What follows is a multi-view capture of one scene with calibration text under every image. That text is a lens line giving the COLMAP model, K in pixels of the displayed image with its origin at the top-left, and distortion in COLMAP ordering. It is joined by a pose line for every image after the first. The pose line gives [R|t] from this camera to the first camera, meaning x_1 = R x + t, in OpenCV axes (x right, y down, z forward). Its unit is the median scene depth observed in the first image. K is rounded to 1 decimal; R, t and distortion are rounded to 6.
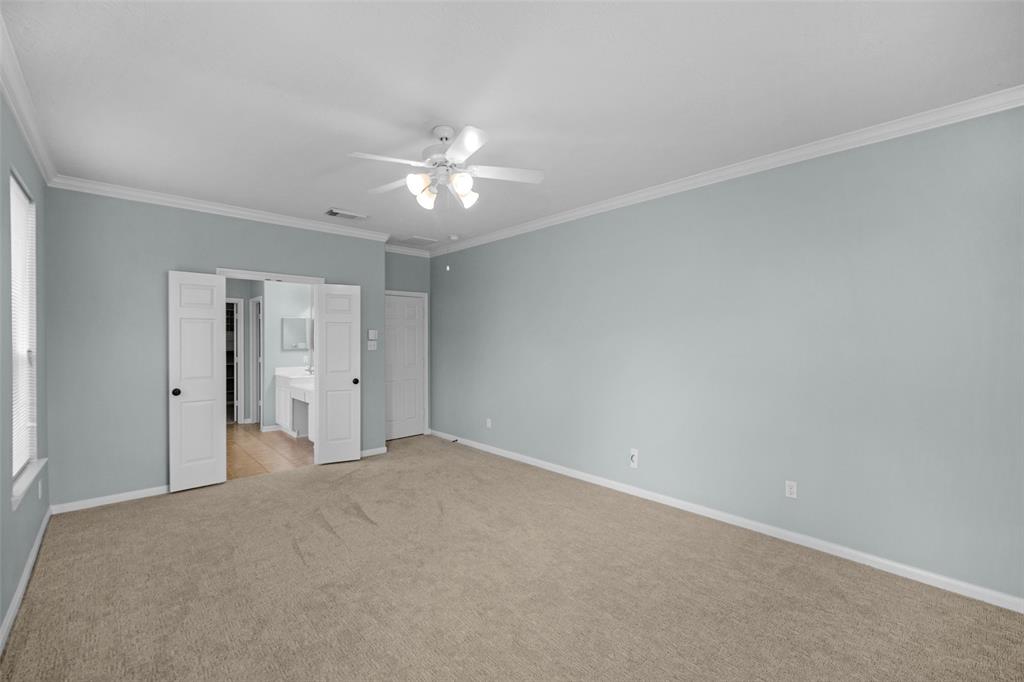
lens RADIAL K [[427.1, 0, 510.8], [0, 427.1, 341.3], [0, 0, 1]] dist [-0.001196, -0.000106]
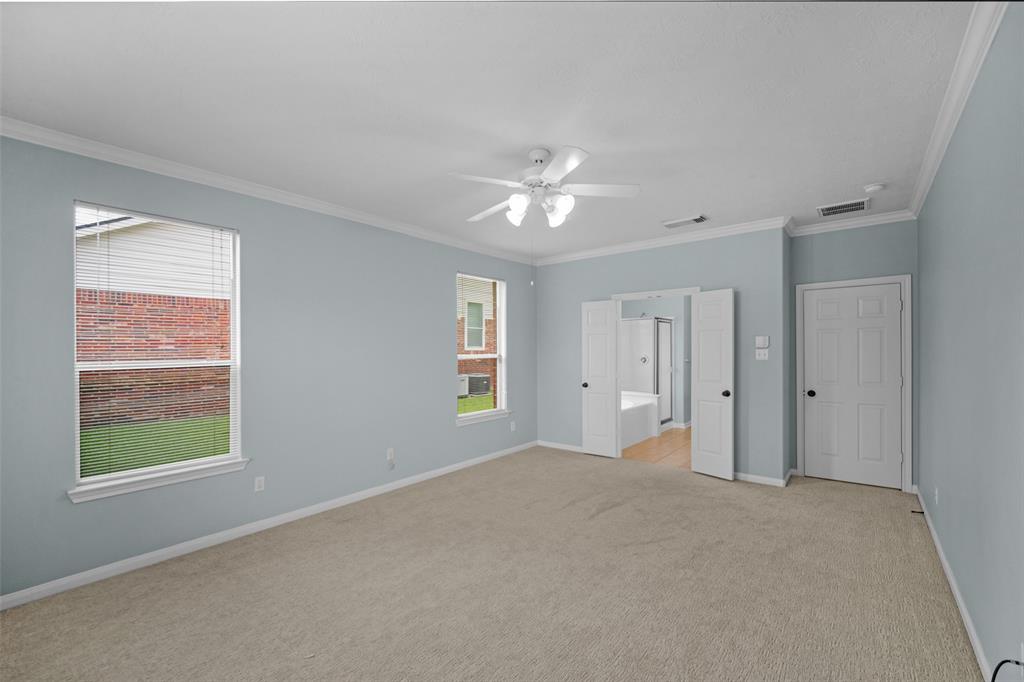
lens RADIAL K [[427.1, 0, 511.4], [0, 427.1, 347.0], [0, 0, 1]] dist [-0.001196, -0.000106]
pose [[0.143091, 0.000169, -0.989710, 0.526832], [0.008574, 0.999962, 0.001411, -0.012651], [0.989672, -0.008688, 0.143084, 0.454307]]
